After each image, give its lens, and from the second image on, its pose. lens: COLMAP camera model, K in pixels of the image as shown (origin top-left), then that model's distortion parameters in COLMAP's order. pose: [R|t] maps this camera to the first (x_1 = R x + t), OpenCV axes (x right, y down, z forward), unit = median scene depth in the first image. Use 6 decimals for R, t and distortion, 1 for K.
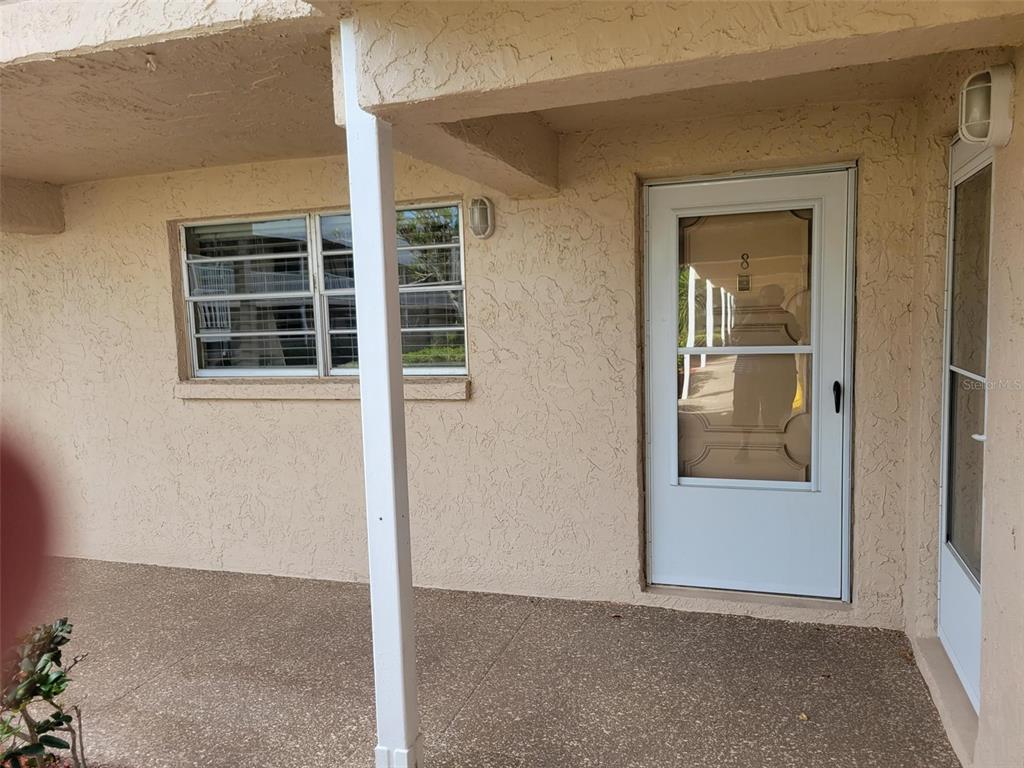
lens RADIAL K [[770.2, 0, 512.0], [0, 770.2, 384.0], [0, 0, 1]] dist [0.039790, -0.026919]
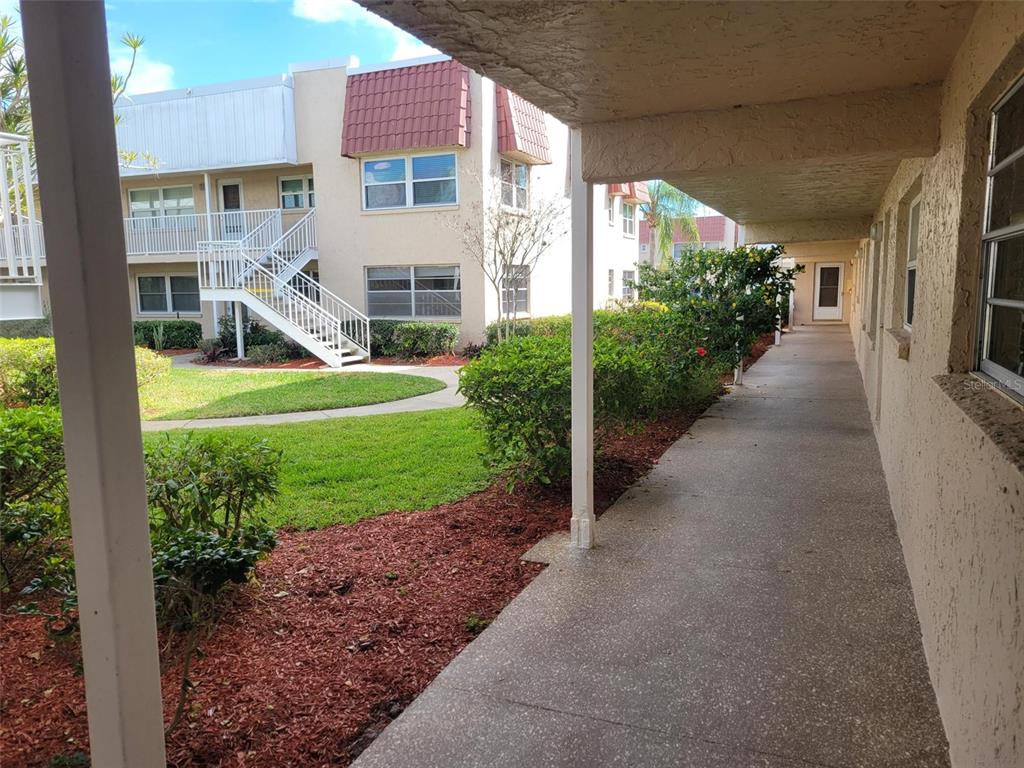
lens RADIAL K [[770.2, 0, 512.0], [0, 770.2, 384.0], [0, 0, 1]] dist [0.039790, -0.026919]
pose [[-0.075334, 0.158859, -0.984423, 0.215649], [-0.084486, 0.982662, 0.165041, -0.069458], [0.993573, 0.095603, -0.060606, 0.704300]]
